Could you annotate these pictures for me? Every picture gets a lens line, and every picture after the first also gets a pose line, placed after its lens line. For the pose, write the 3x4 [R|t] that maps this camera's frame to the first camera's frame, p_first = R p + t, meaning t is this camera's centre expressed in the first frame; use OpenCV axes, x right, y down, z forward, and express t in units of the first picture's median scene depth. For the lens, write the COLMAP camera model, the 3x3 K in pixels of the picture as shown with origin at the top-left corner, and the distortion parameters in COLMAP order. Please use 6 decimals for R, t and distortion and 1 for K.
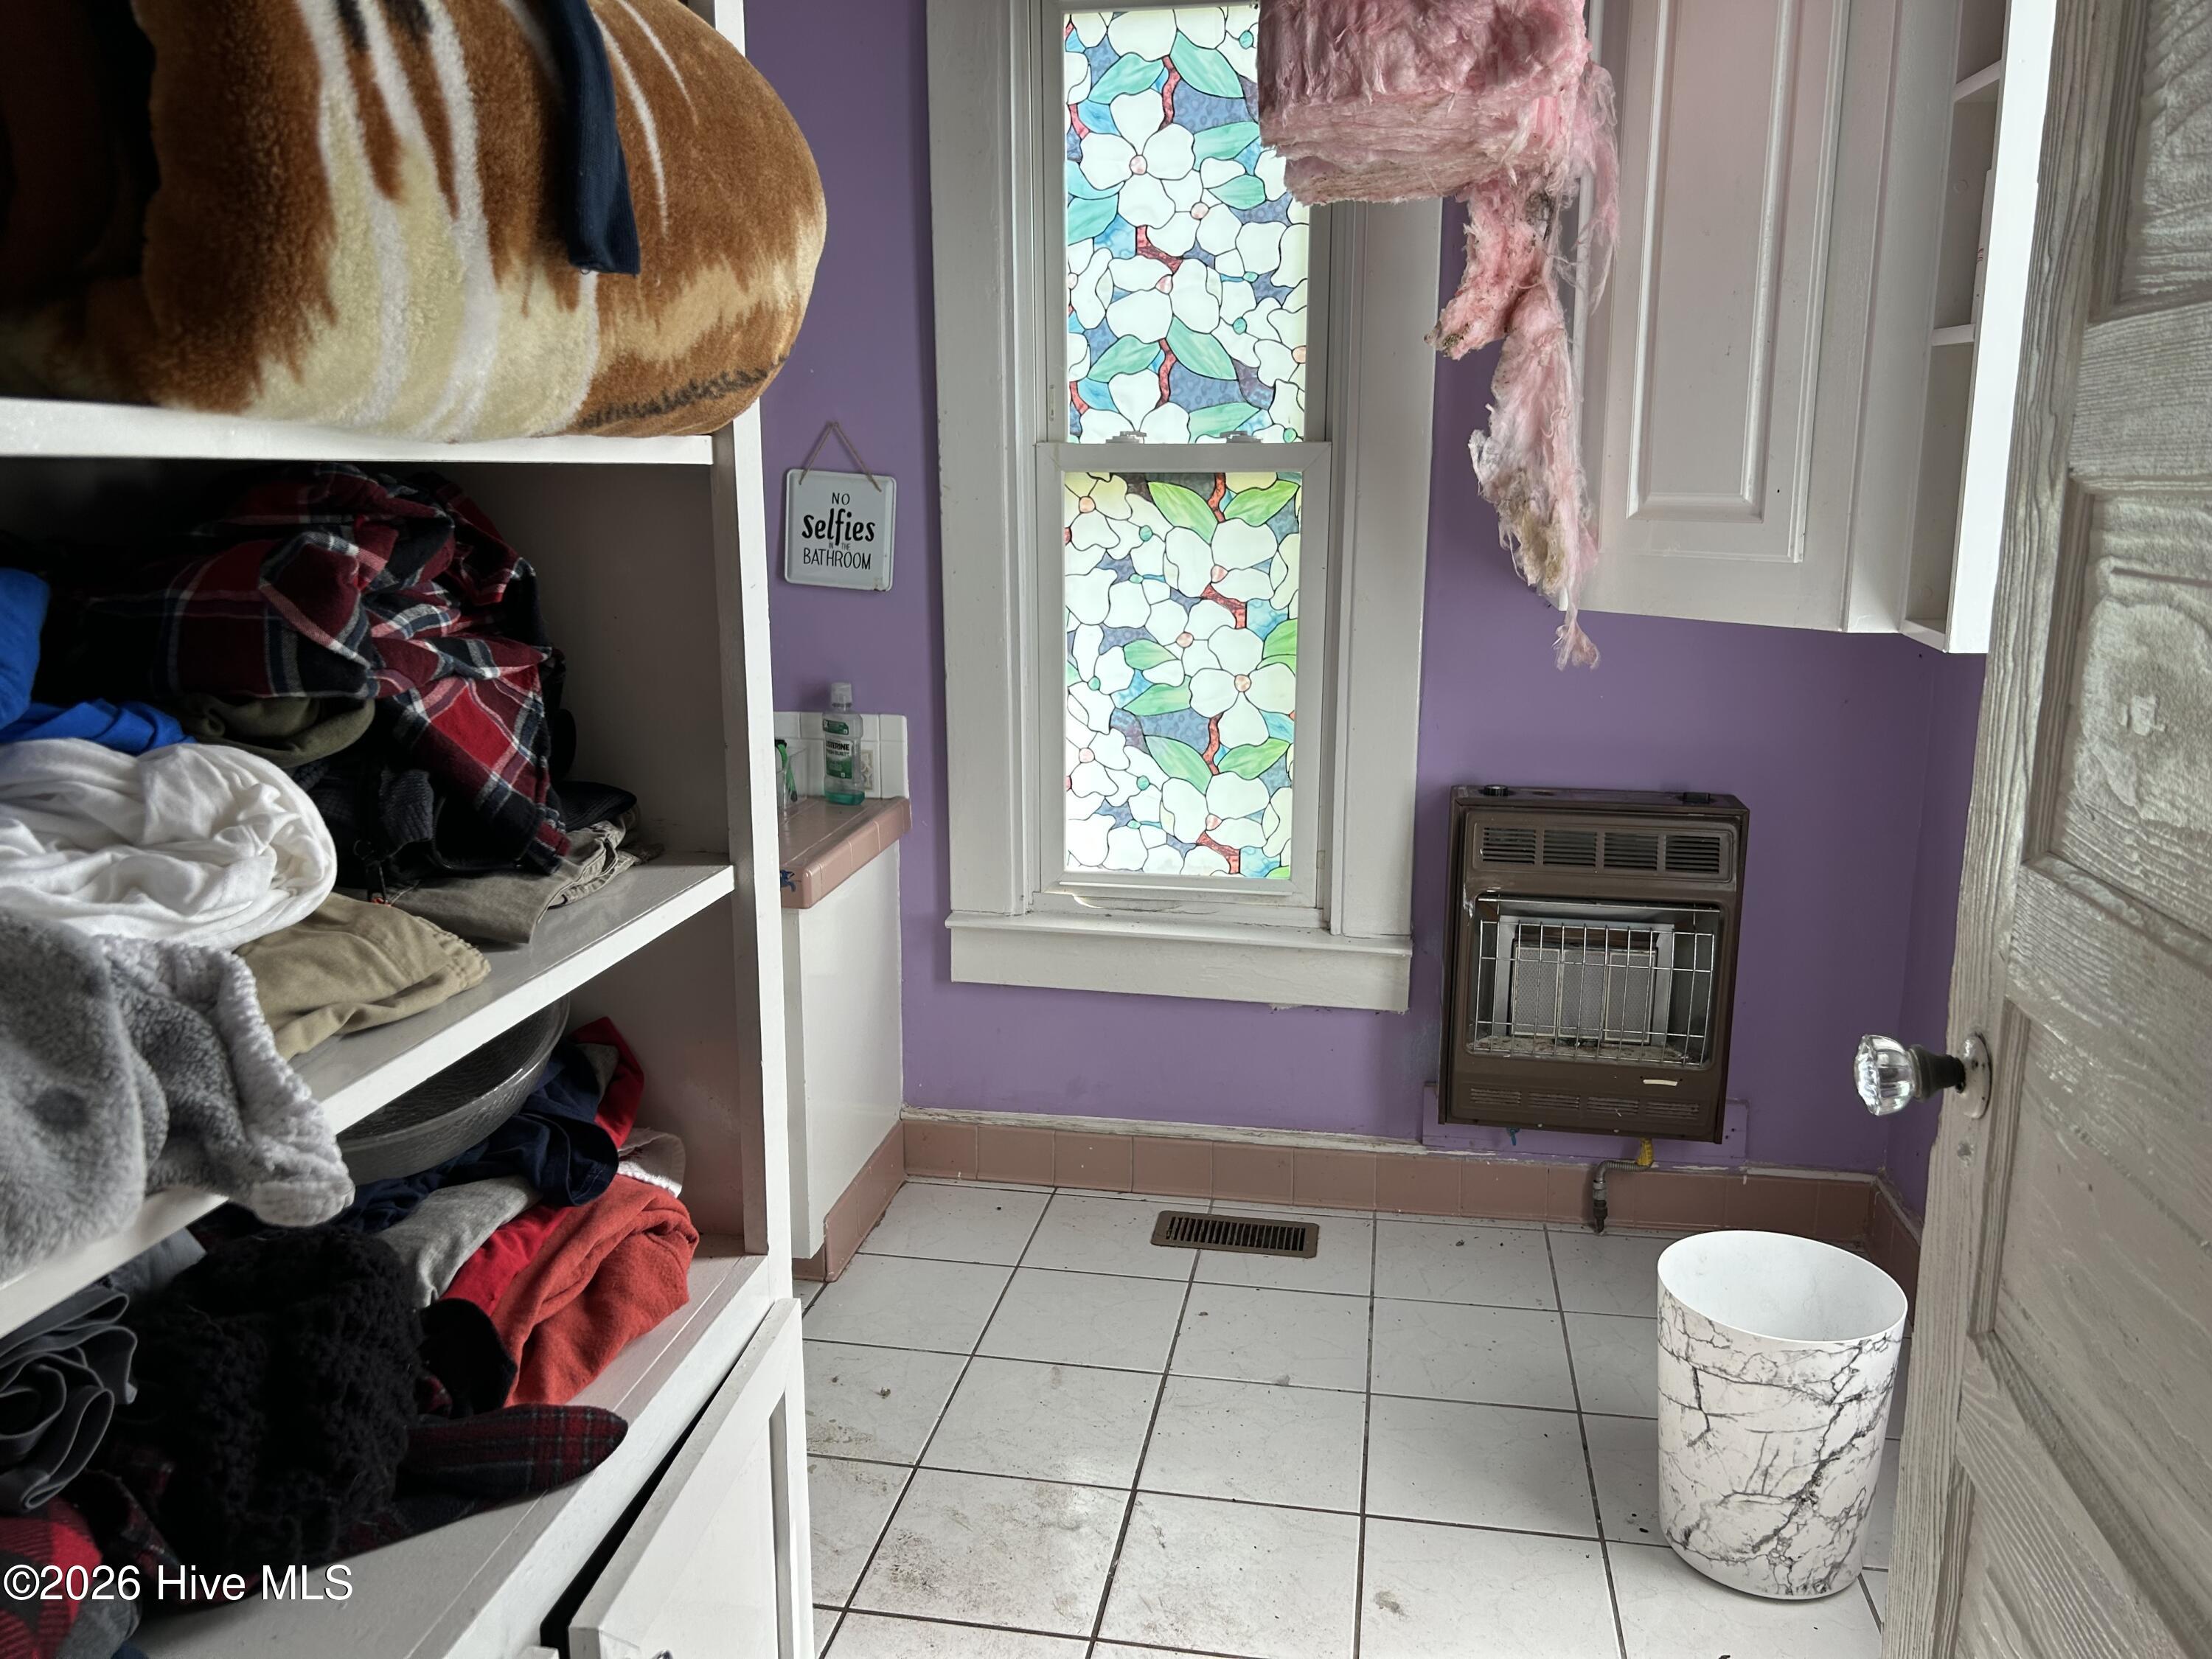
lens RADIAL K [[1664.4, 0, 1107.6], [0, 1664.4, 832.0], [0, 0, 1]] dist [0.043718, -0.029174]
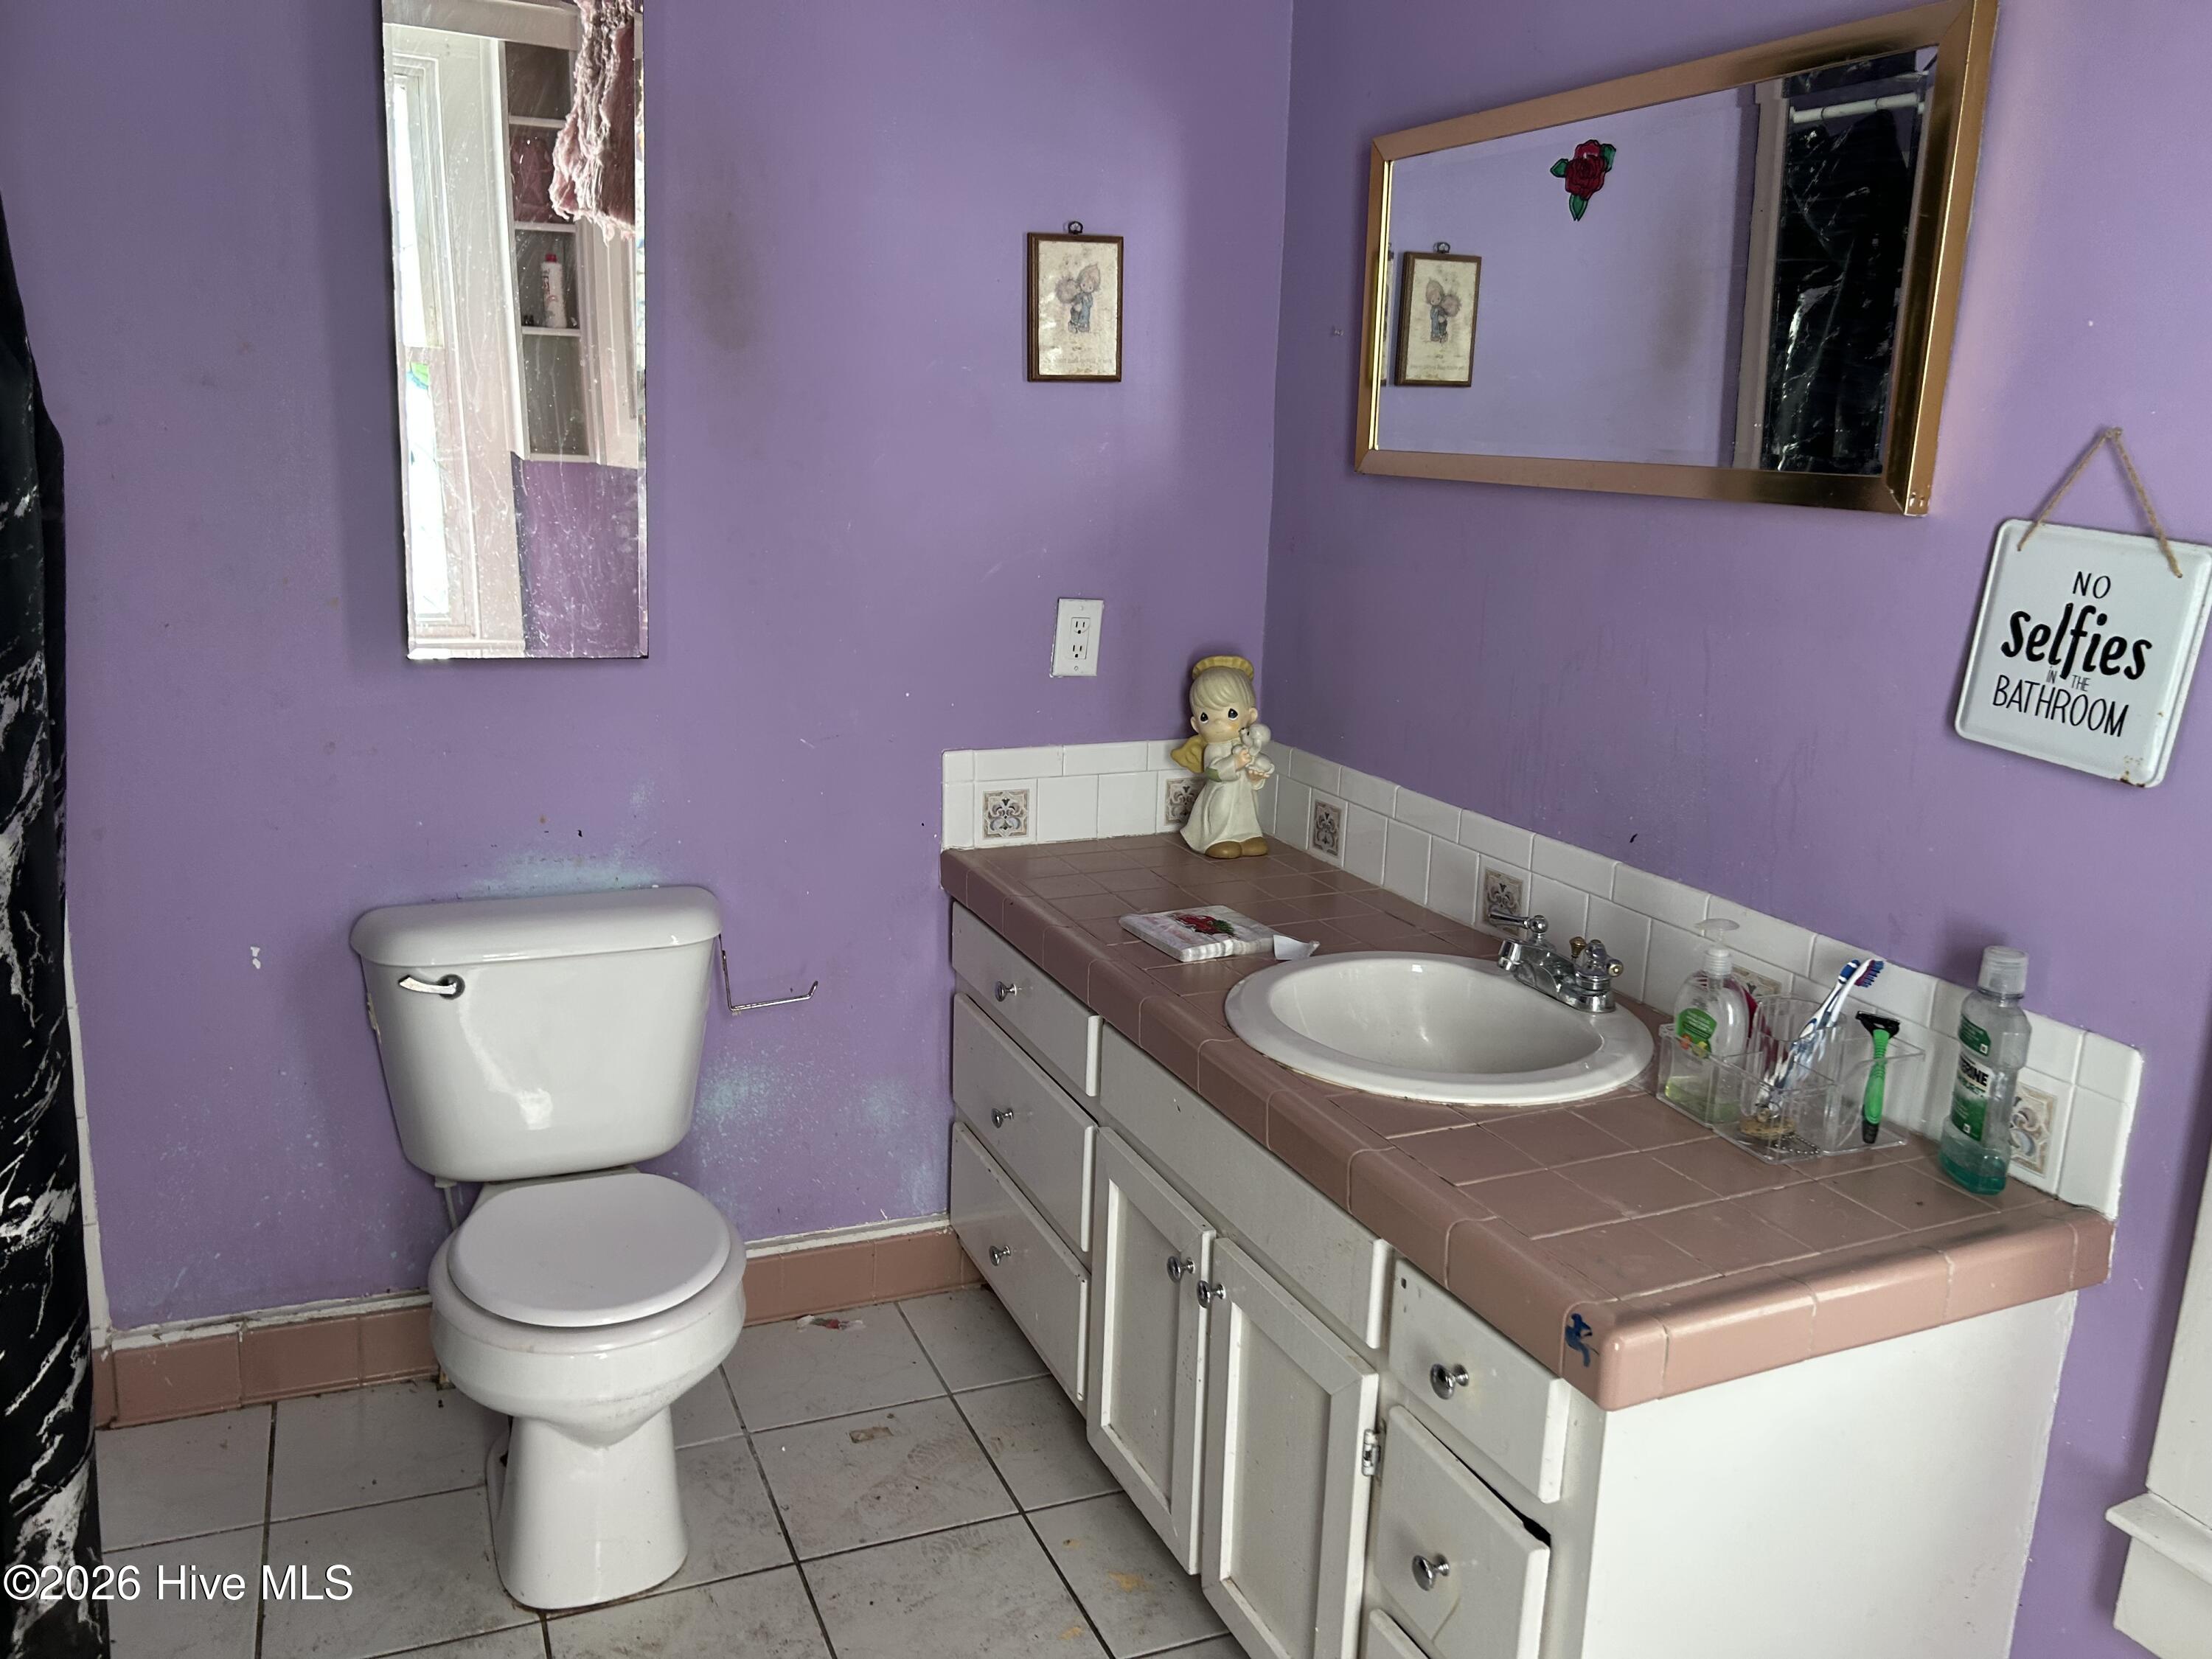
lens RADIAL K [[1664.4, 0, 1103.2], [0, 1664.4, 827.3], [0, 0, 1]] dist [0.043718, -0.029174]
pose [[0.557968, 0.202612, -0.804749, 0.086151], [-0.210586, 0.972564, 0.098854, -0.119779], [0.802699, 0.114311, 0.585327, 0.494924]]
